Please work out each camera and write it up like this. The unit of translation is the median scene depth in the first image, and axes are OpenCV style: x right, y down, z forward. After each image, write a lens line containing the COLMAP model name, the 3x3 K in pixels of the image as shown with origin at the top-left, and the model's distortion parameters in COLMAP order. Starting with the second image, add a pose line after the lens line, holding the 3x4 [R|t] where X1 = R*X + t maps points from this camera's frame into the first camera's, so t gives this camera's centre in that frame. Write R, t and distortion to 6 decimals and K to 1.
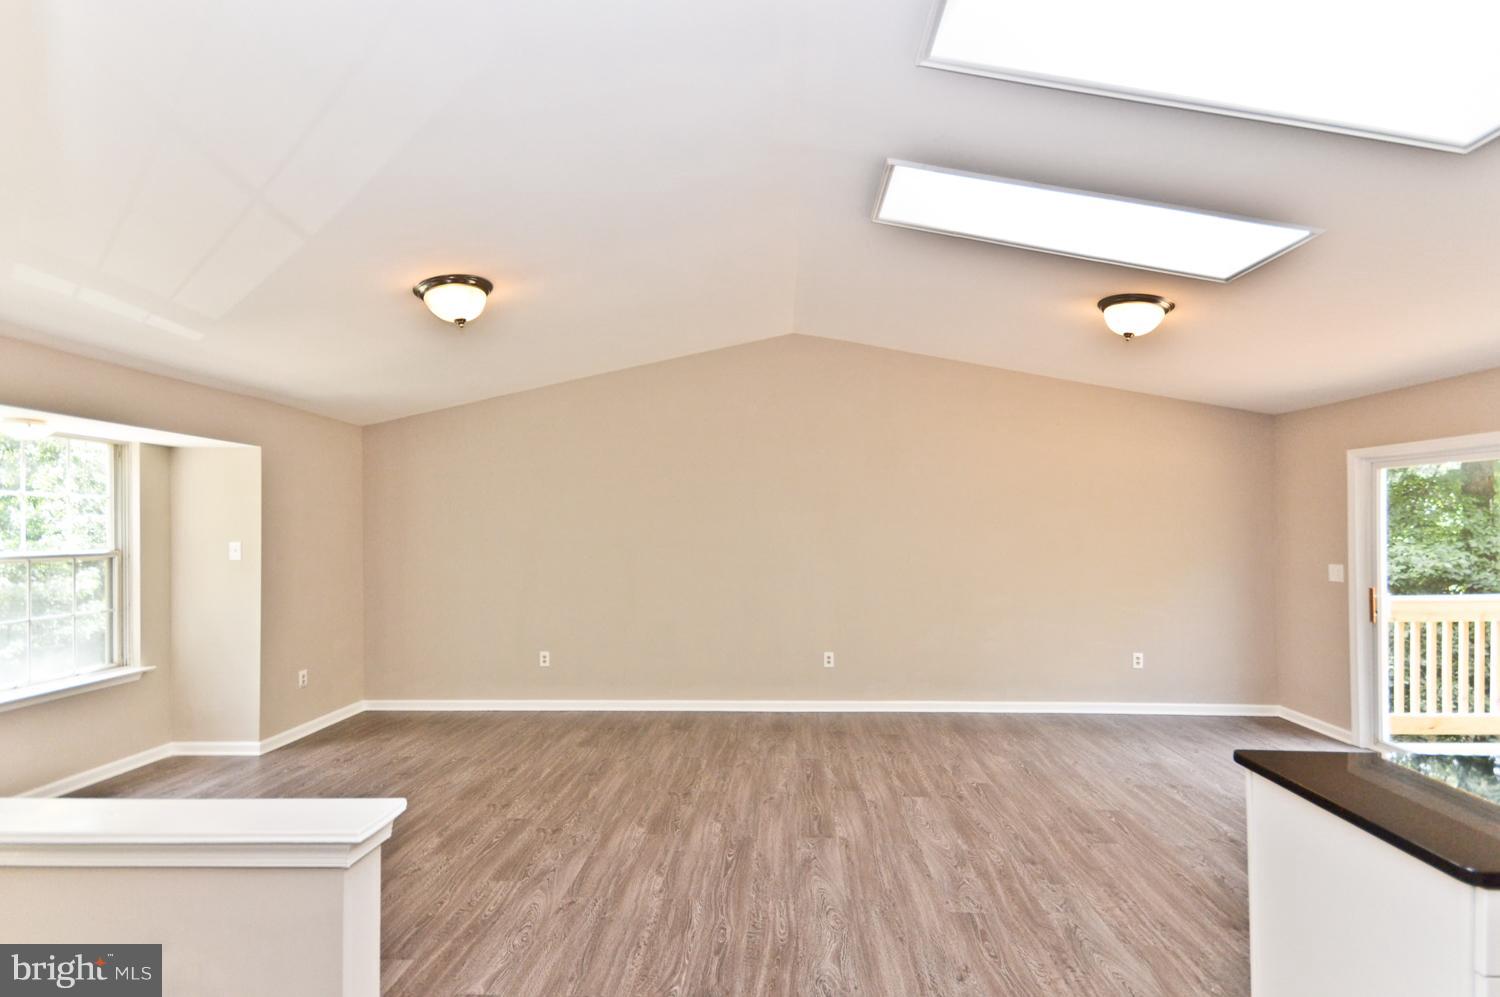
lens RADIAL K [[709.0, 0, 760.7], [0, 709.0, 513.1], [0, 0, 1]] dist [0.003672, 0.000480]
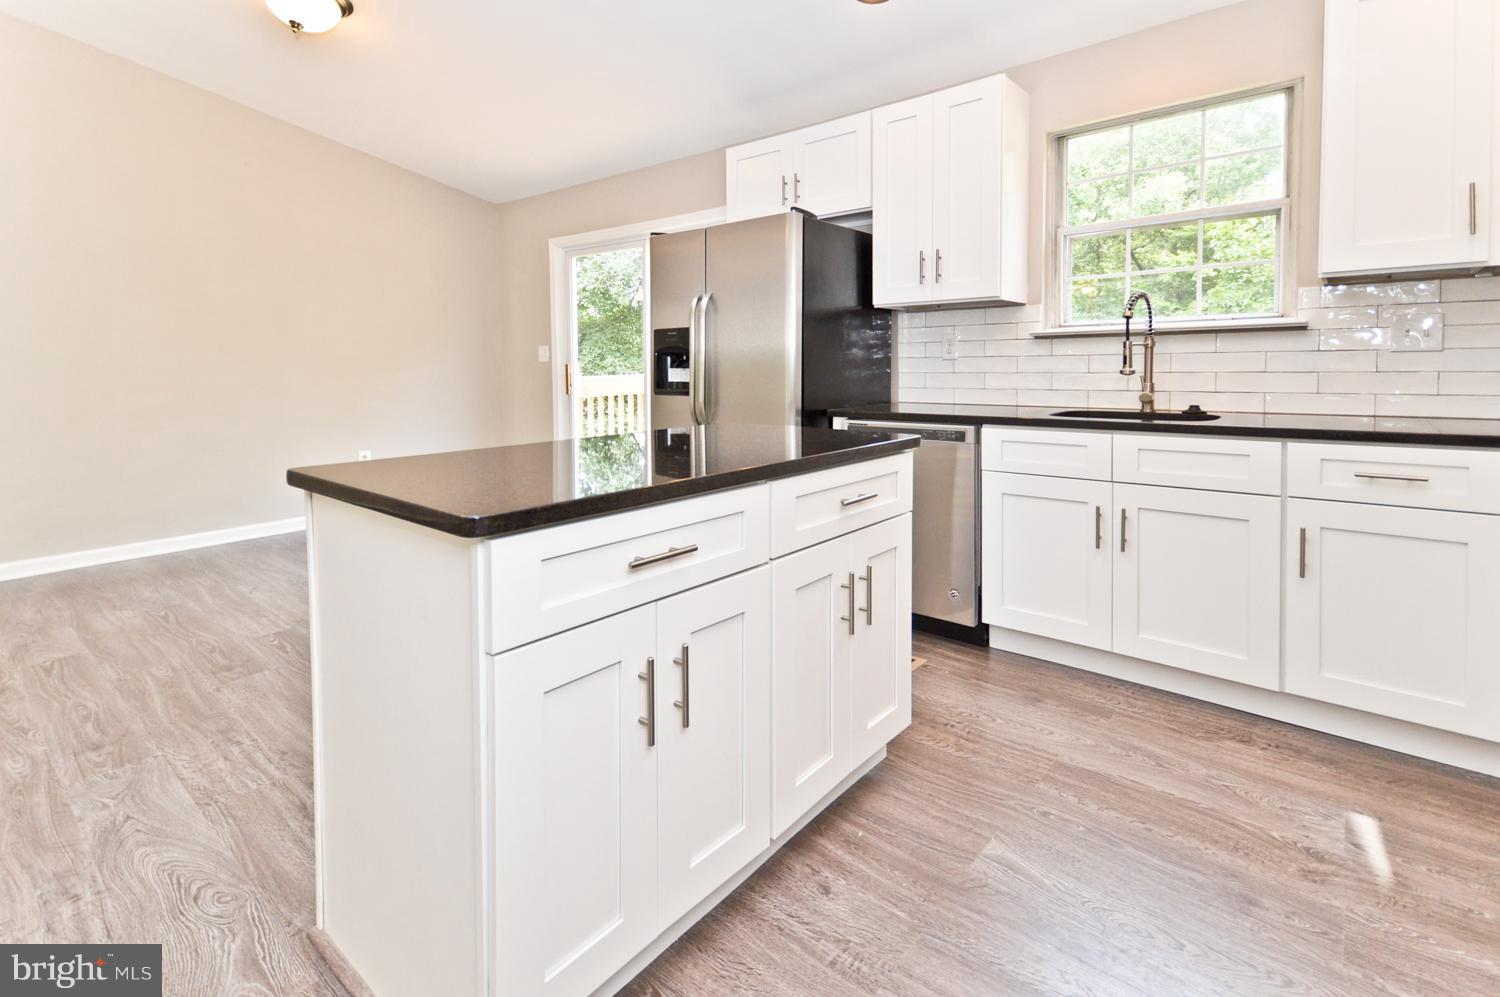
lens RADIAL K [[712.6, 0, 755.0], [0, 712.6, 381.0], [0, 0, 1]] dist [0.027568, -0.000170]
pose [[0.609833, -0.026781, 0.792077, 0.195022], [-0.008371, 0.999155, 0.040227, 0.107765], [-0.792486, -0.031162, 0.609094, 0.107302]]
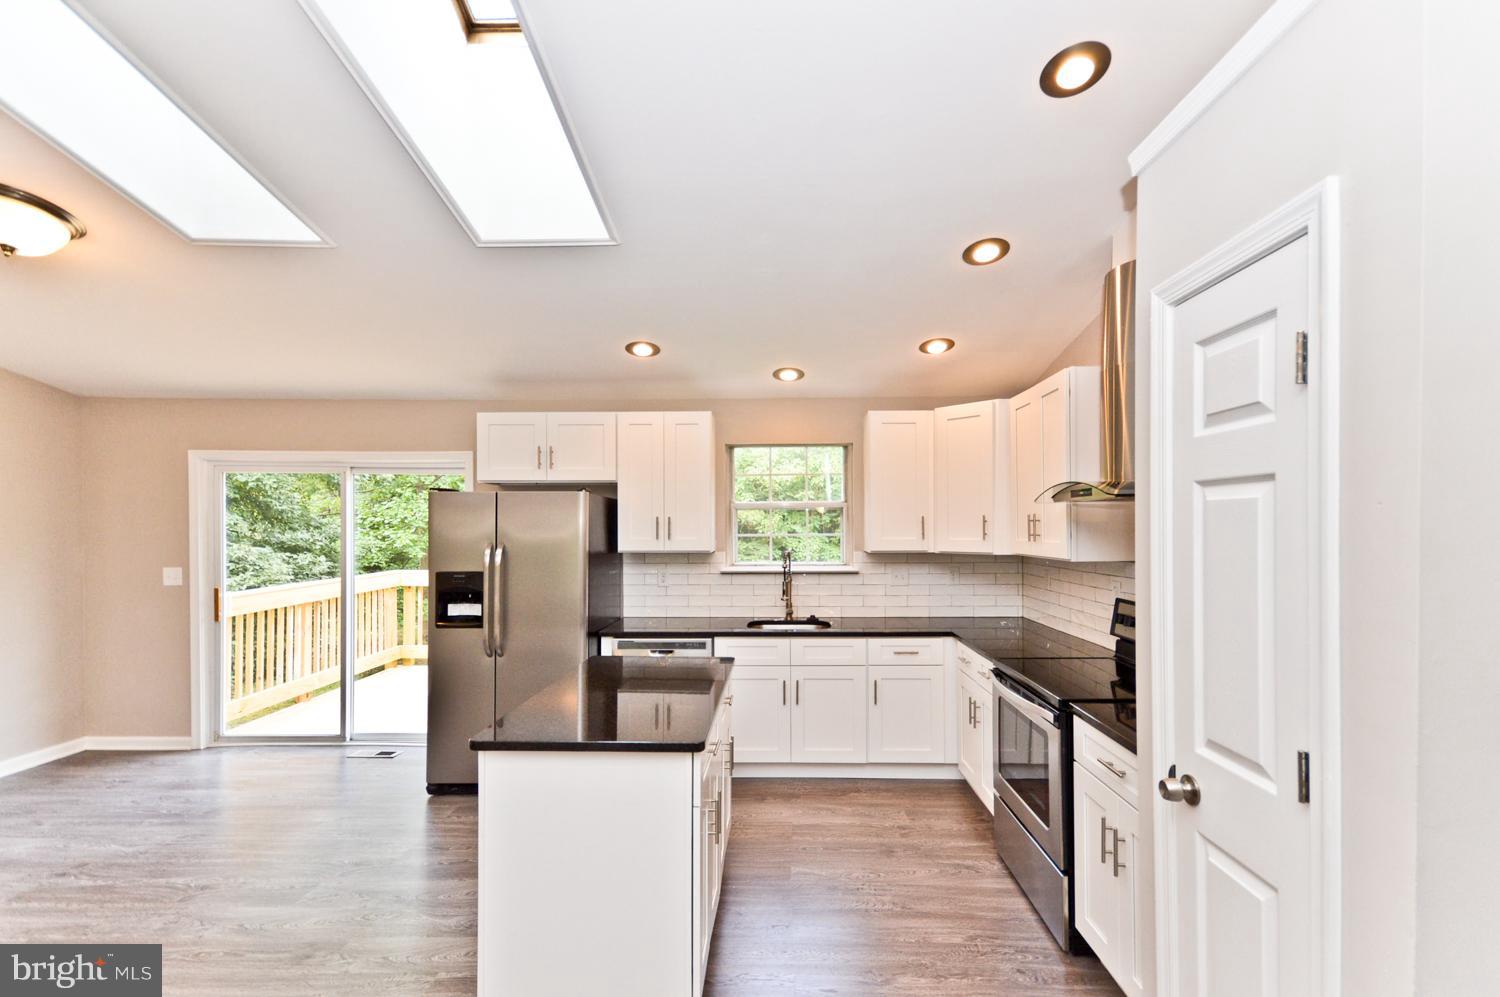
lens RADIAL K [[683.3, 0, 749.3], [0, 683.3, 525.4], [0, 0, 1]] dist [0.032006, -0.000235]
pose [[0.002681, 0.002138, 0.999994, -0.177124], [-0.017265, 0.999849, -0.002091, 0.005788], [-0.999847, -0.017260, 0.002718, 0.299344]]
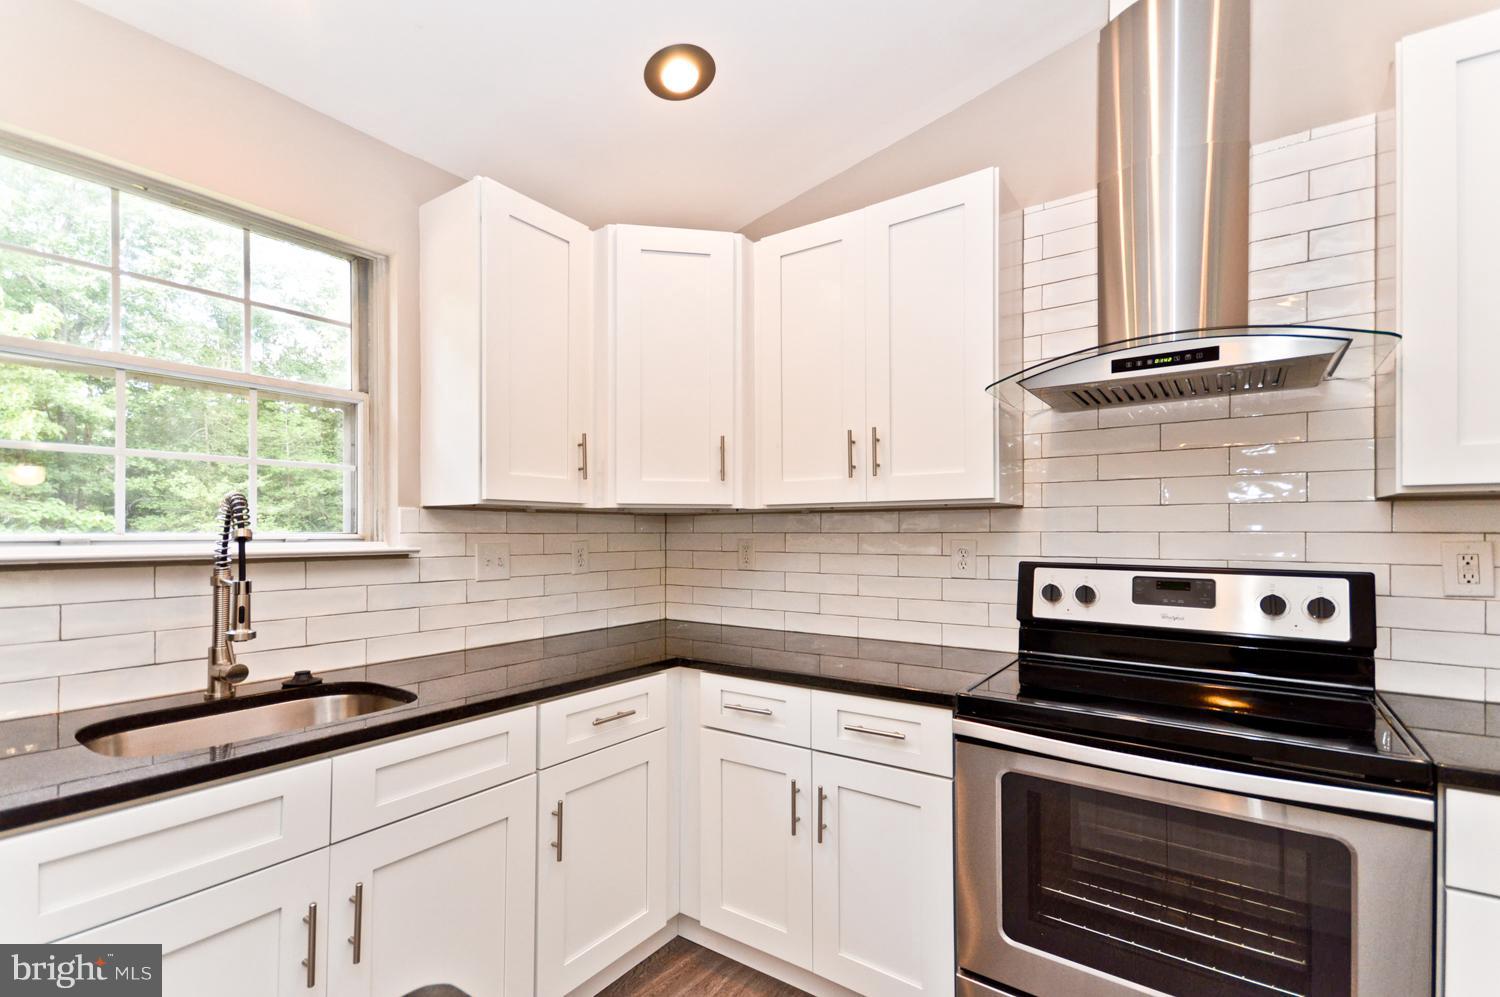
lens RADIAL K [[683.3, 0, 749.3], [0, 683.3, 525.4], [0, 0, 1]] dist [0.032006, -0.000235]
pose [[-0.843175, 0.006411, 0.537601, 0.517903], [-0.012575, 0.999420, -0.031641, 0.072281], [-0.537493, -0.033439, -0.842605, 0.412007]]
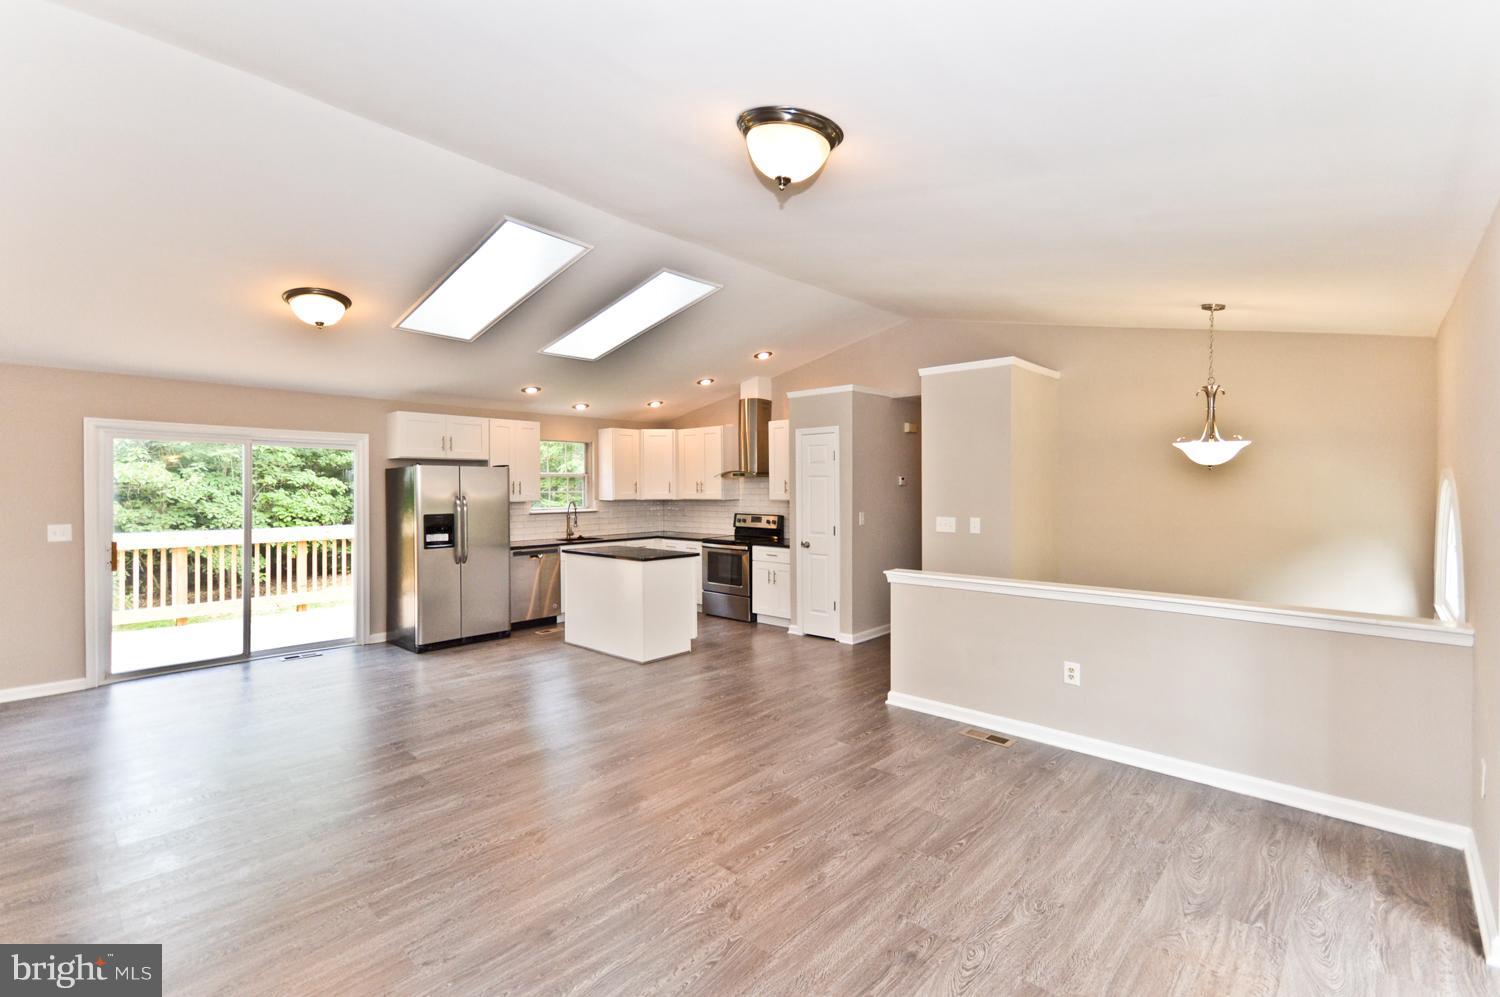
lens RADIAL K [[686.6, 0, 745.7], [0, 686.6, 492.9], [0, 0, 1]] dist [0.001031, 0.000127]
pose [[-0.764725, -0.002595, 0.644351, -0.813427], [-0.009889, 0.999921, -0.007709, 0.032222], [-0.644281, -0.012267, -0.764691, 1.522894]]
